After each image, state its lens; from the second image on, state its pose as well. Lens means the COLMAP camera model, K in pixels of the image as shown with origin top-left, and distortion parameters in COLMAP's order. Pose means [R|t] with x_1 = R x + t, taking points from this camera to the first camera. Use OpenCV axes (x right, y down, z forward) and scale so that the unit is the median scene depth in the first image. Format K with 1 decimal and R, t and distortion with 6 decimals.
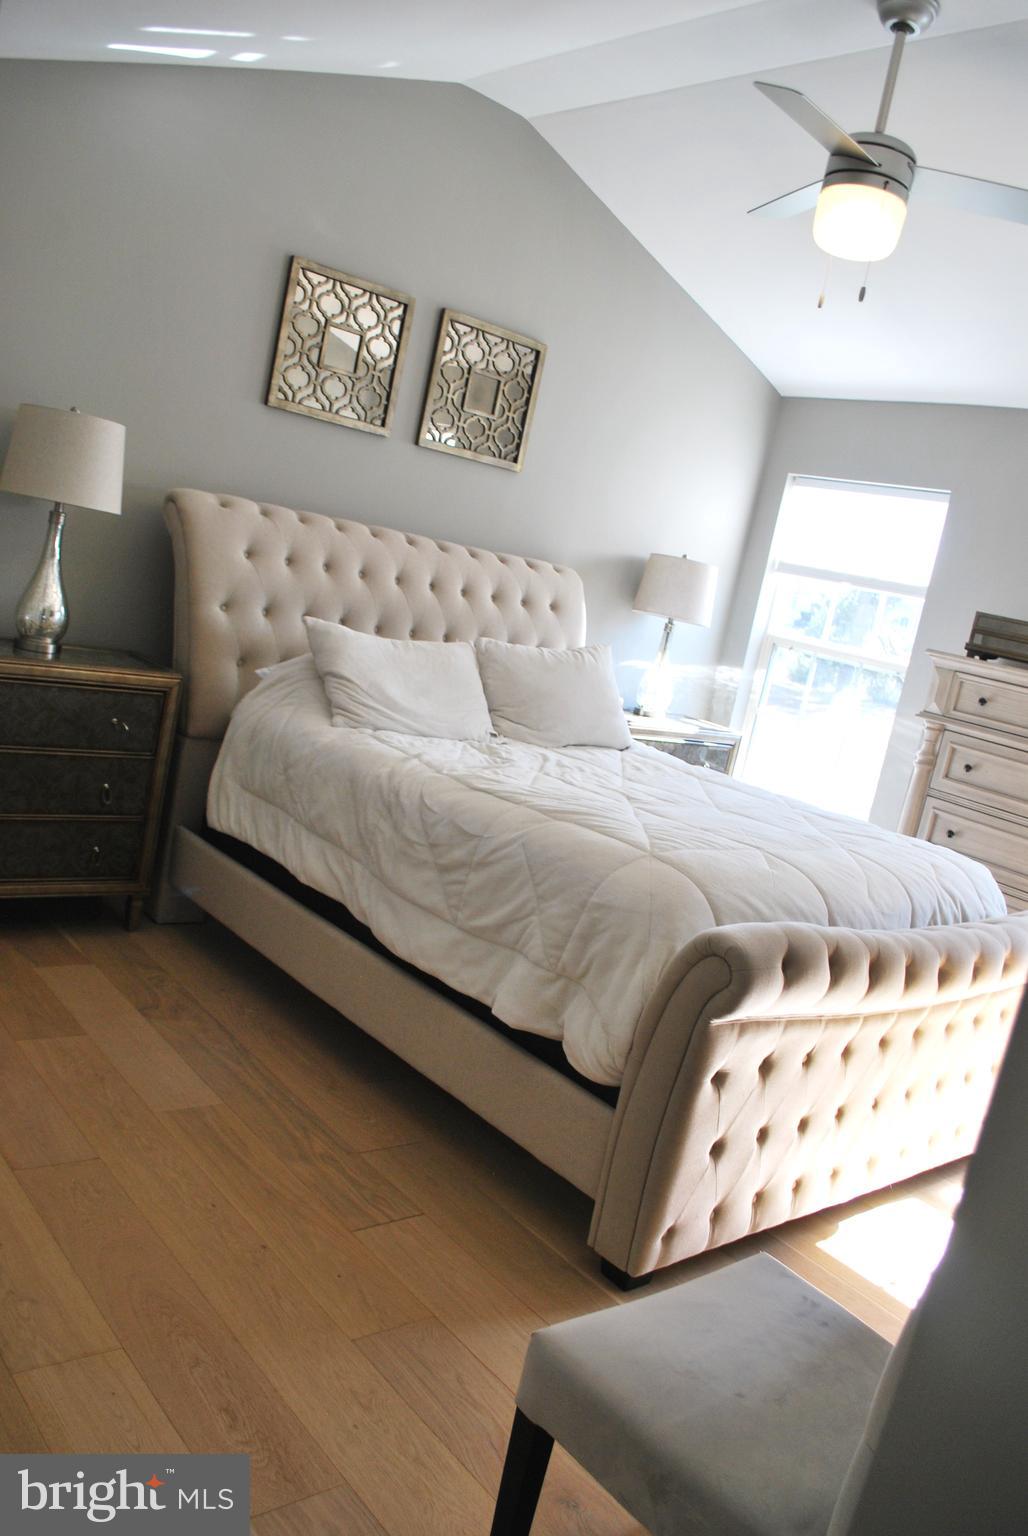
lens RADIAL K [[1223.0, 0, 514.2], [0, 1223.0, 789.4], [0, 0, 1]] dist [-0.085118, 0.013190]
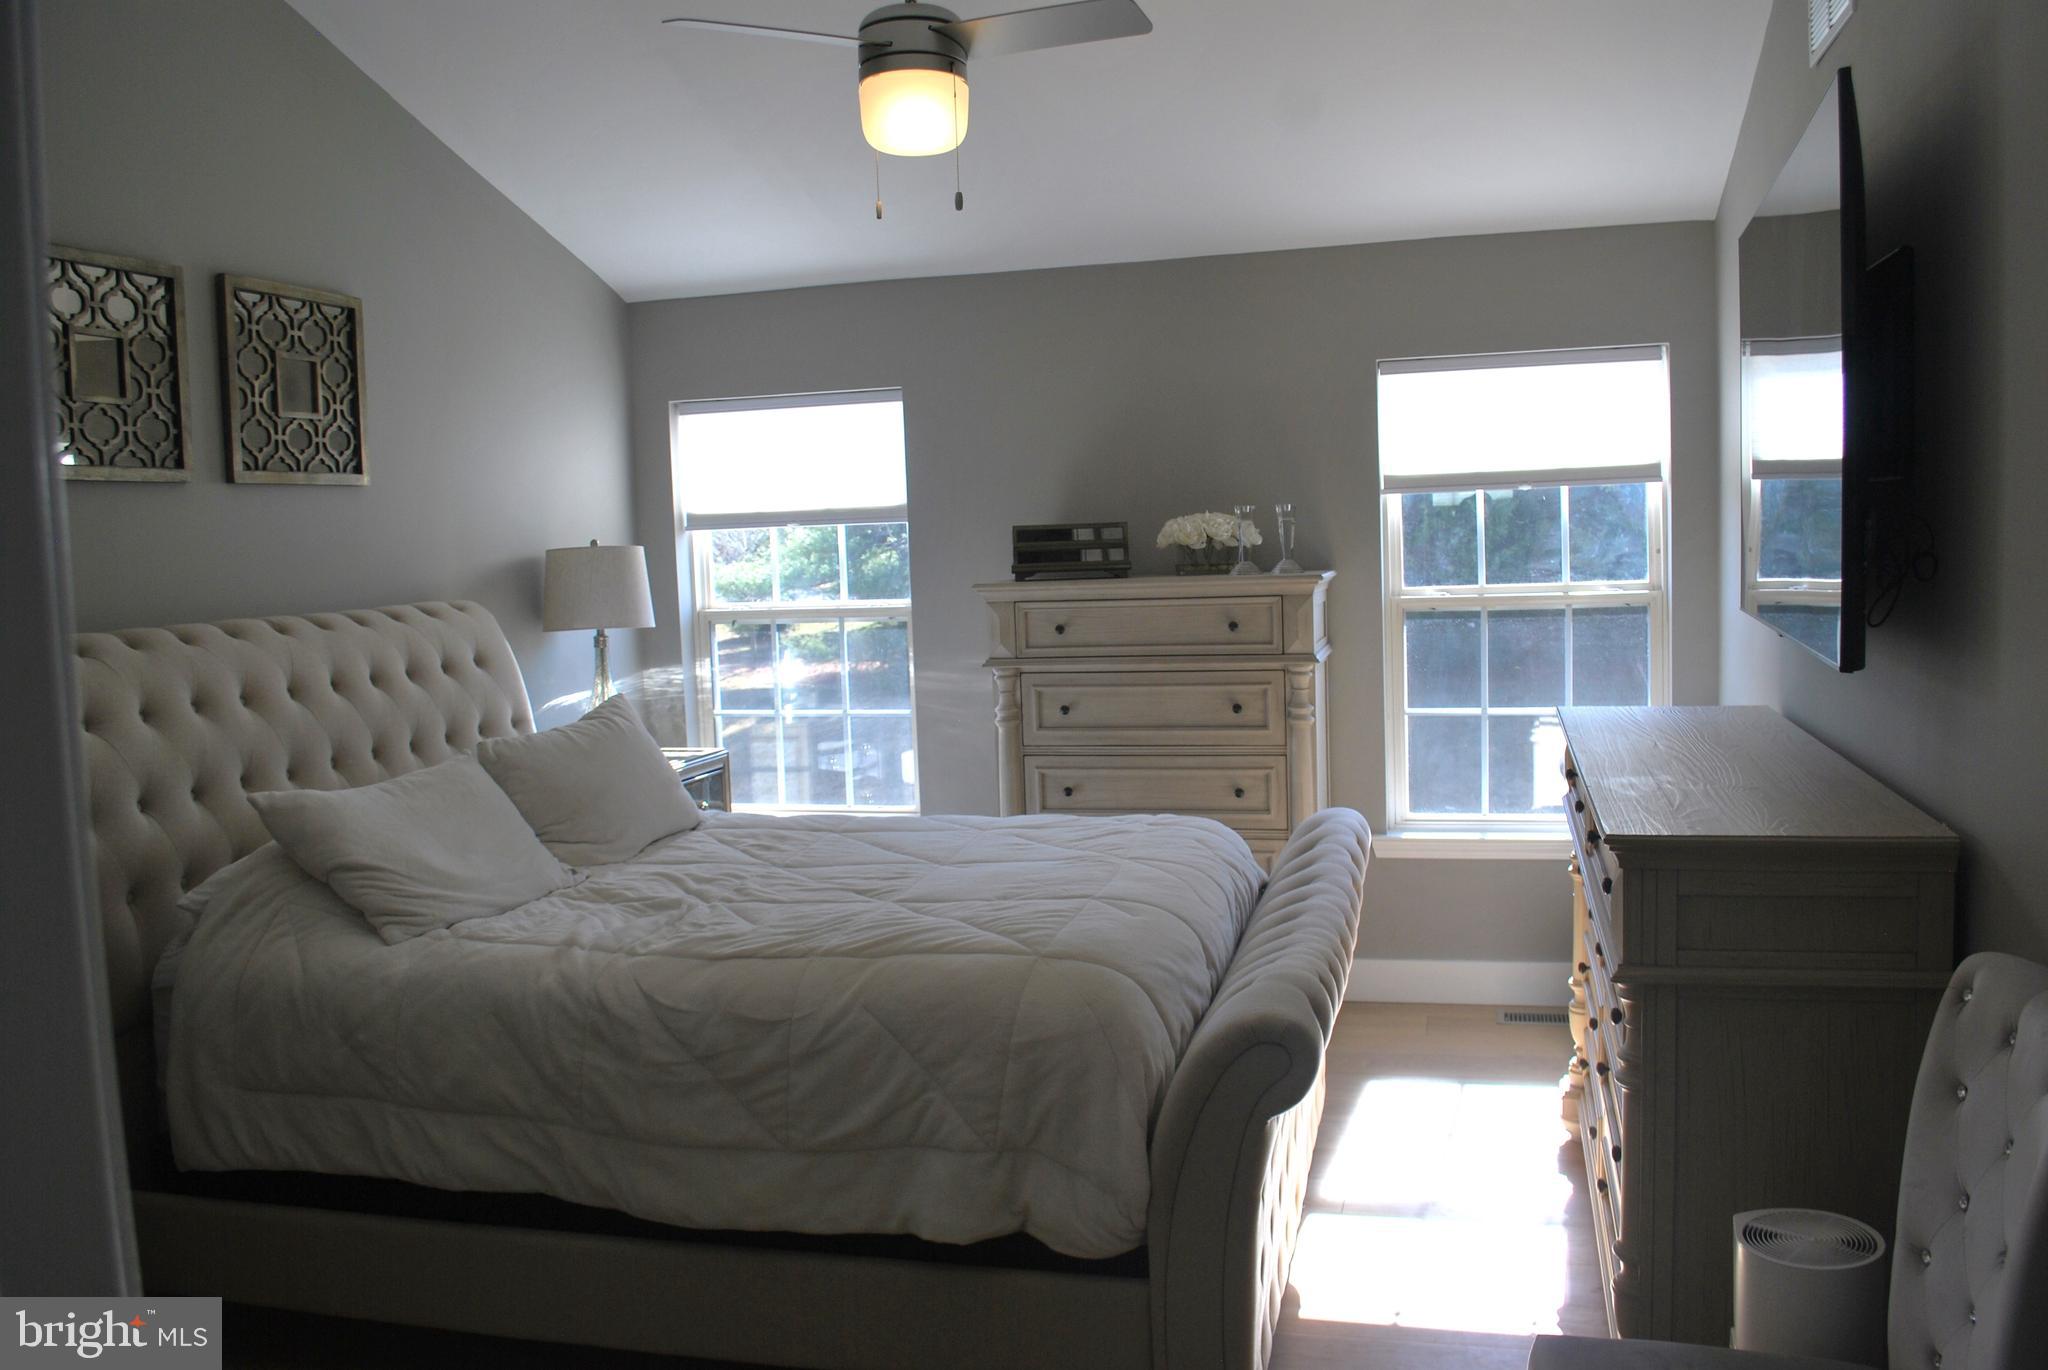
lens RADIAL K [[1622.9, 0, 1051.2], [0, 1622.9, 681.3], [0, 0, 1]] dist [-0.085944, 0.013826]
pose [[0.784588, -0.281860, 0.552247, -0.250438], [0.301630, 0.951707, 0.057208, -0.105779], [-0.541702, 0.121689, 0.831716, 0.074128]]
